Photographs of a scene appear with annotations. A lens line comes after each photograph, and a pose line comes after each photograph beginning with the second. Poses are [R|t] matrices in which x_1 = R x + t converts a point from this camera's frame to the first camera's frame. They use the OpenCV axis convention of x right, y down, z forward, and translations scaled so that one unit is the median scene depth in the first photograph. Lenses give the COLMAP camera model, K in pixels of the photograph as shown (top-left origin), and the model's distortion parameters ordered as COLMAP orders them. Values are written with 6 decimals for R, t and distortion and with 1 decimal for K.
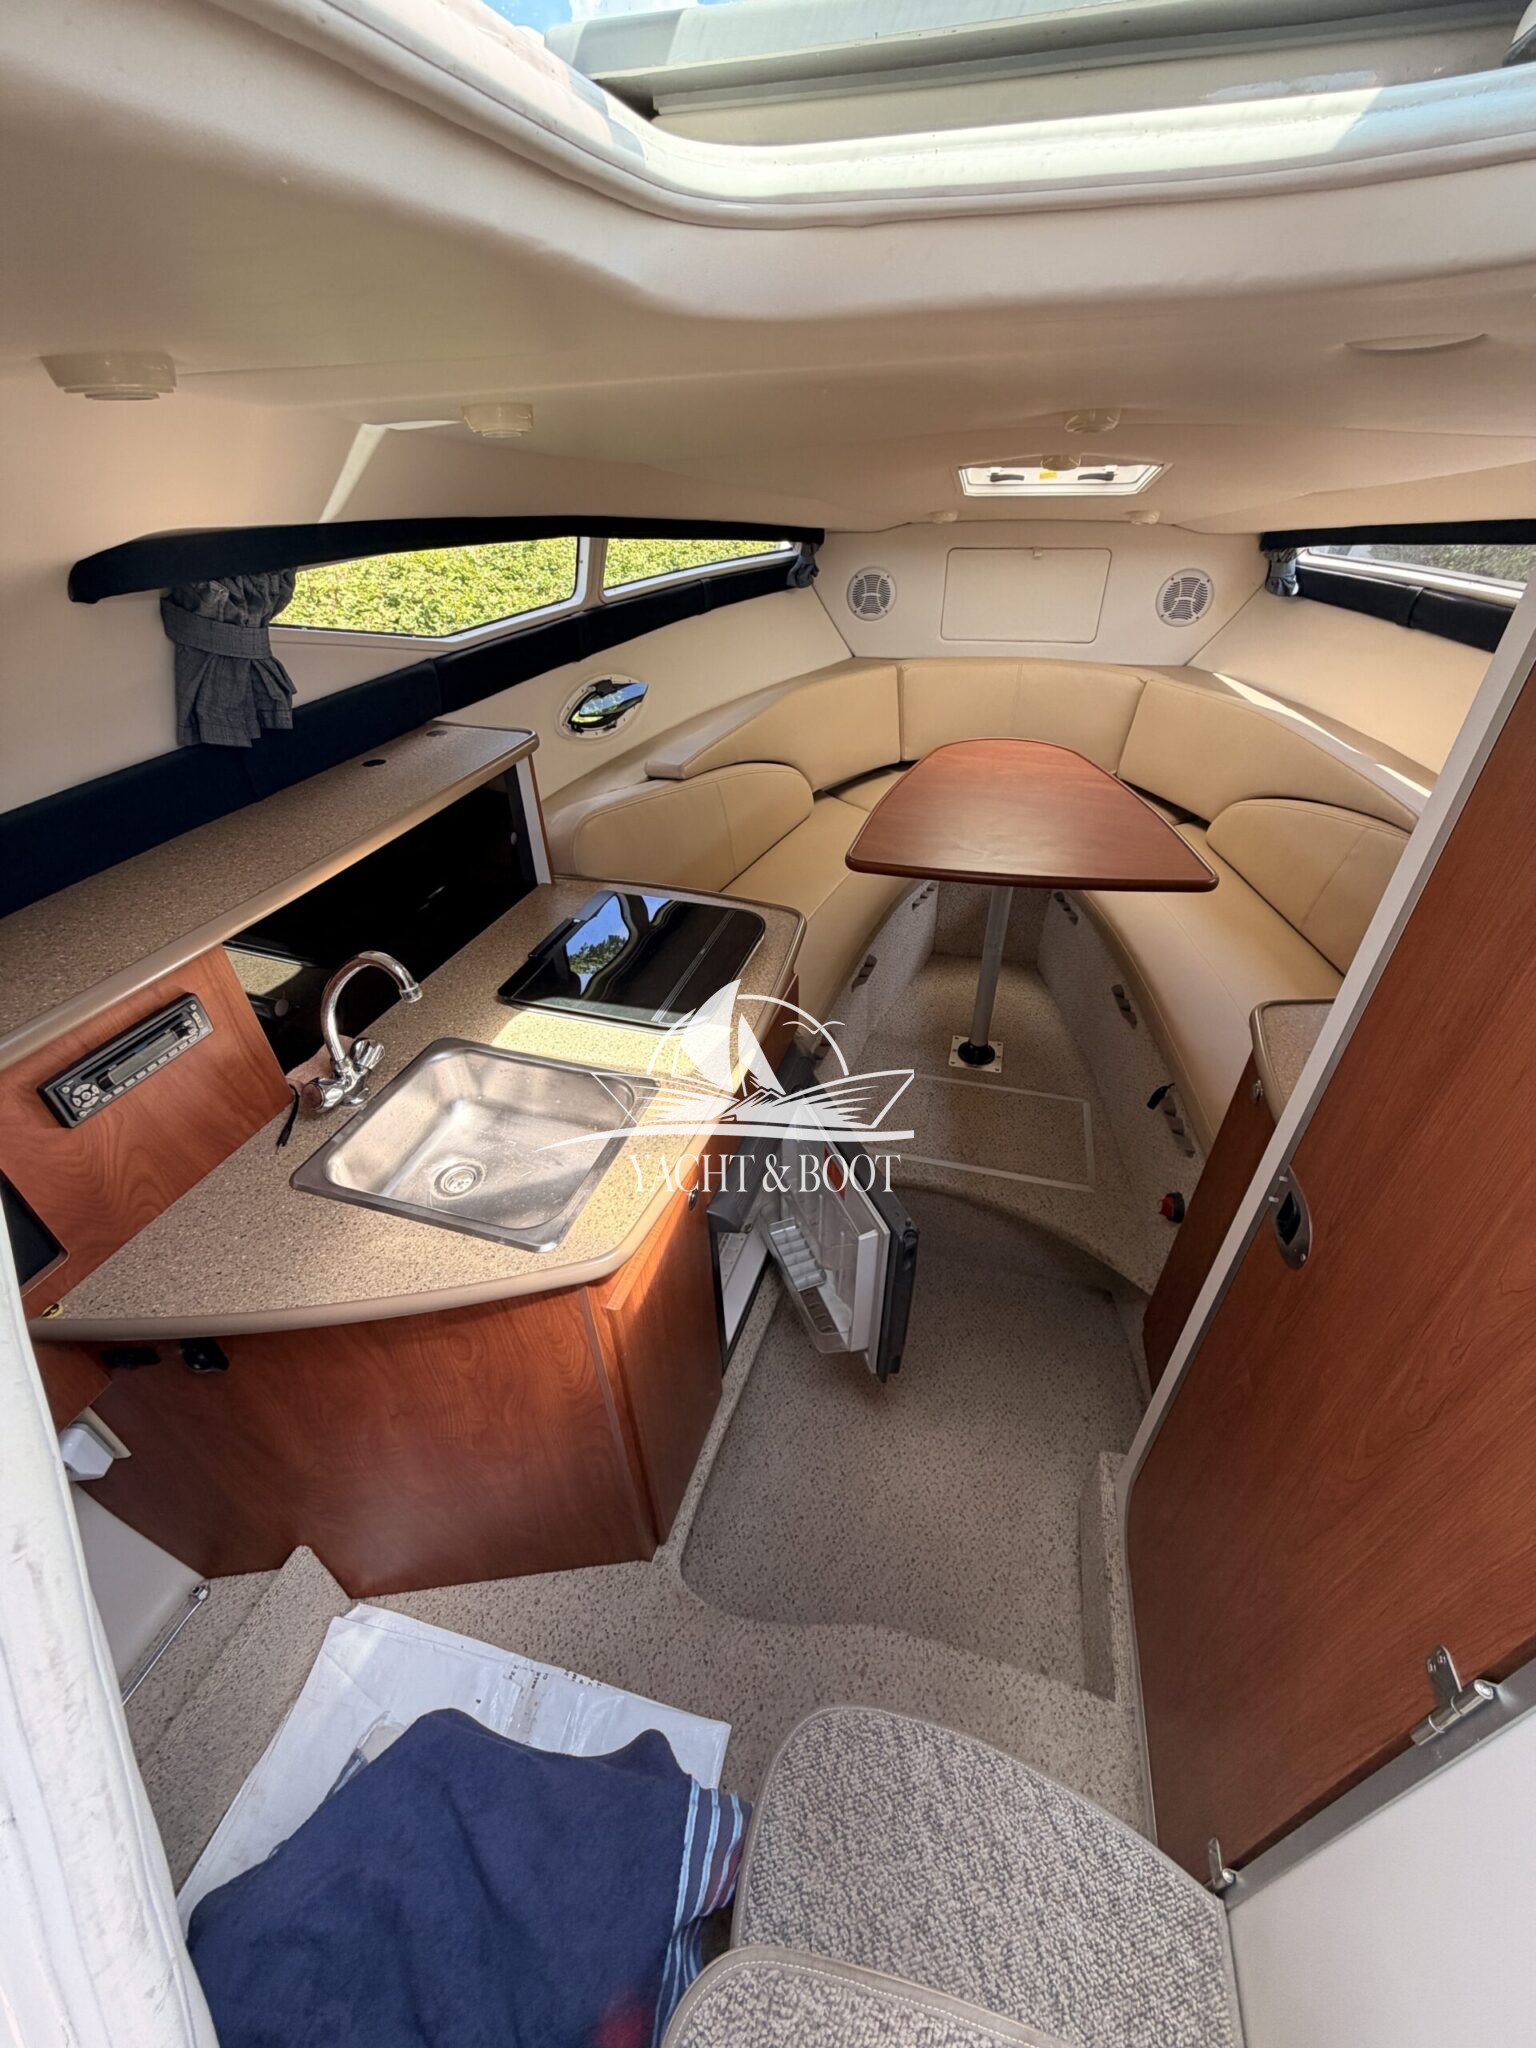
lens RADIAL K [[816.0, 0, 768.2], [0, 816.0, 1018.3], [0, 0, 1]] dist [-0.001027, 0.000193]
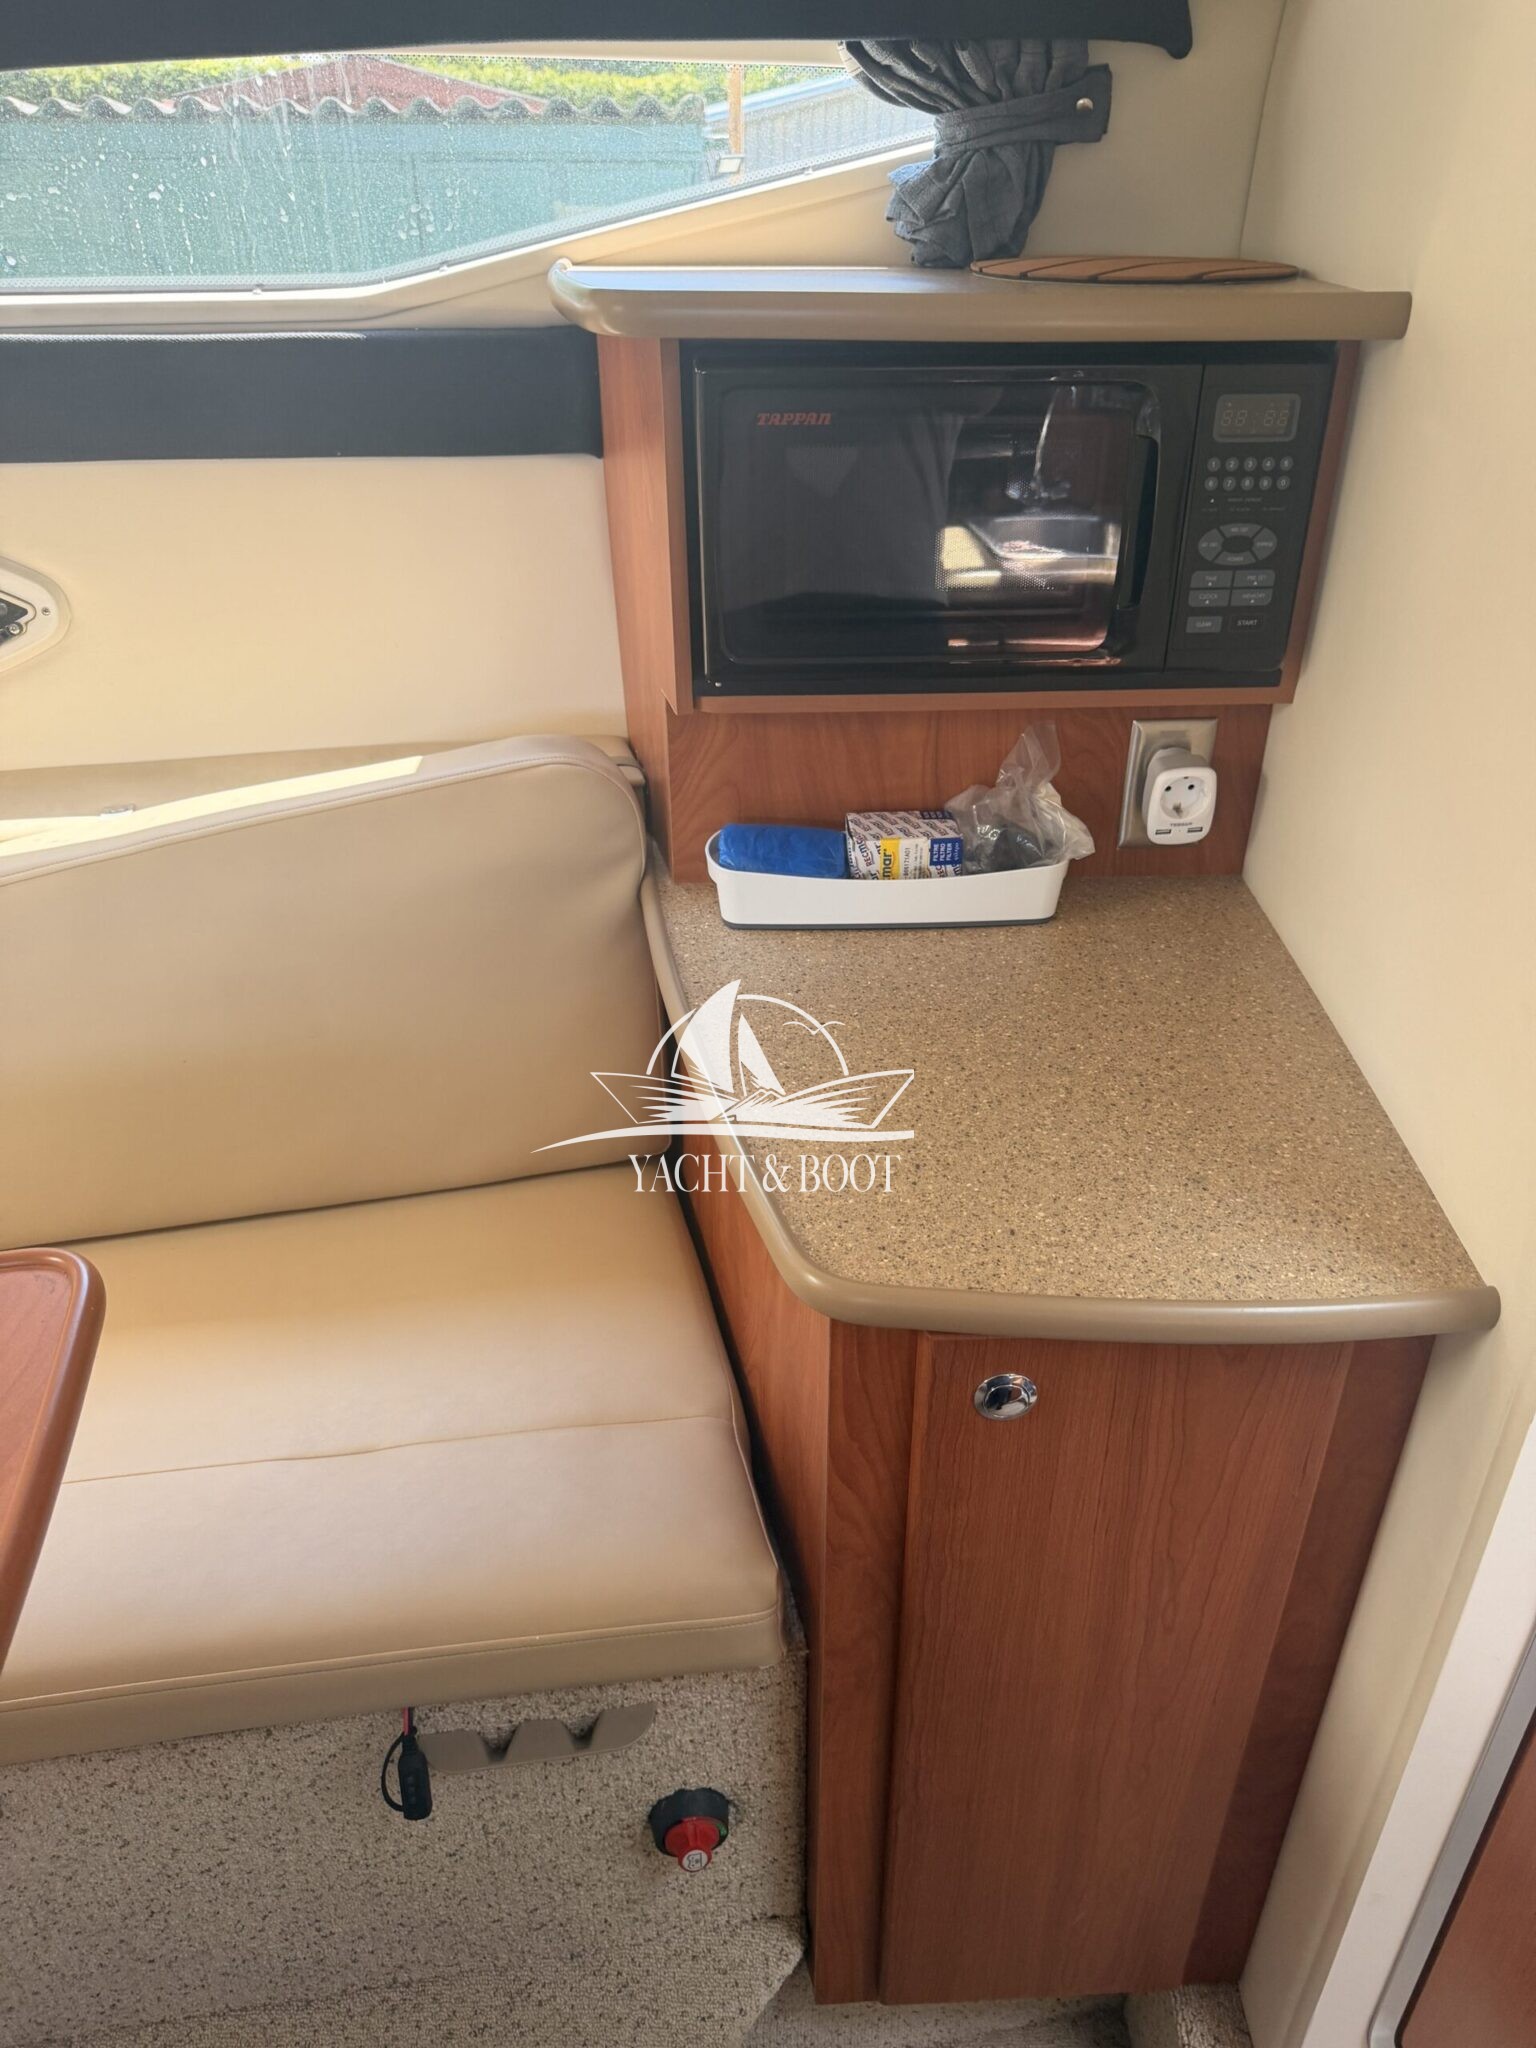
lens RADIAL K [[1451.7, 0, 768.0], [0, 1451.7, 1024.0], [0, 0, 1]] dist [-0.000148, -0.007138]
pose [[-0.259615, -0.480066, 0.837936, 0.106793], [0.559297, 0.632610, 0.535716, -0.322453], [-0.787266, 0.607735, 0.104264, 0.660787]]
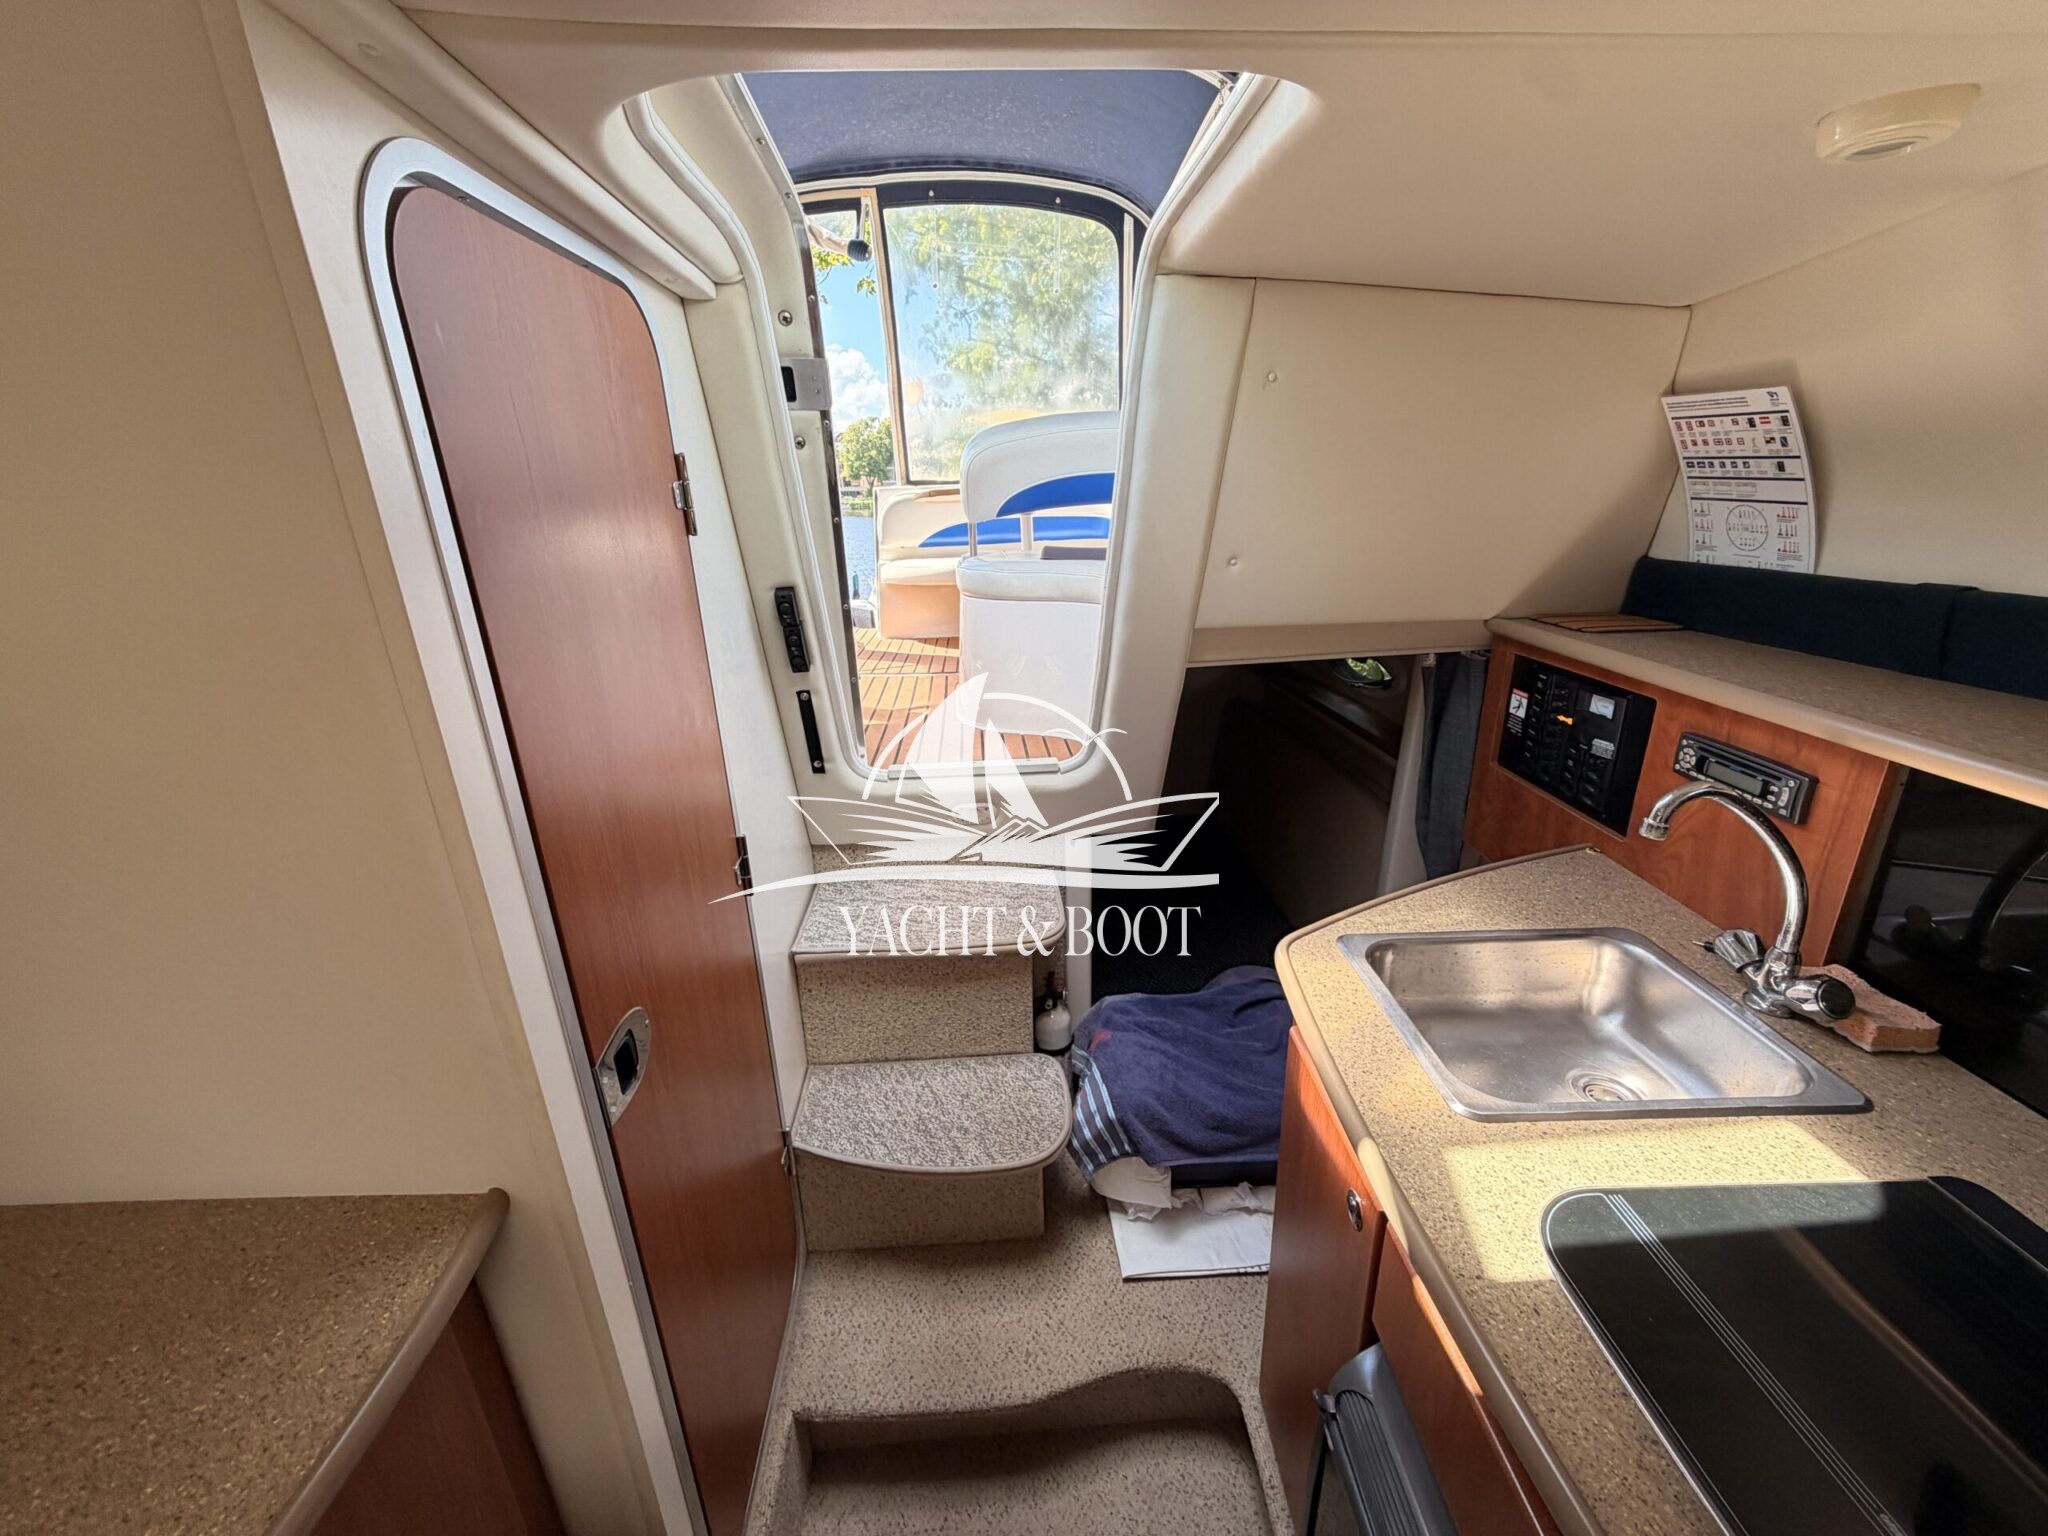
lens RADIAL K [[816.0, 0, 1017.1], [0, 816.0, 768.9], [0, 0, 1]] dist [-0.001027, 0.000193]
pose [[-0.954349, 0.138638, -0.264571, 0.220884], [-0.135047, 0.589785, 0.796189, -0.362473], [0.266422, 0.795571, -0.544138, 0.698008]]
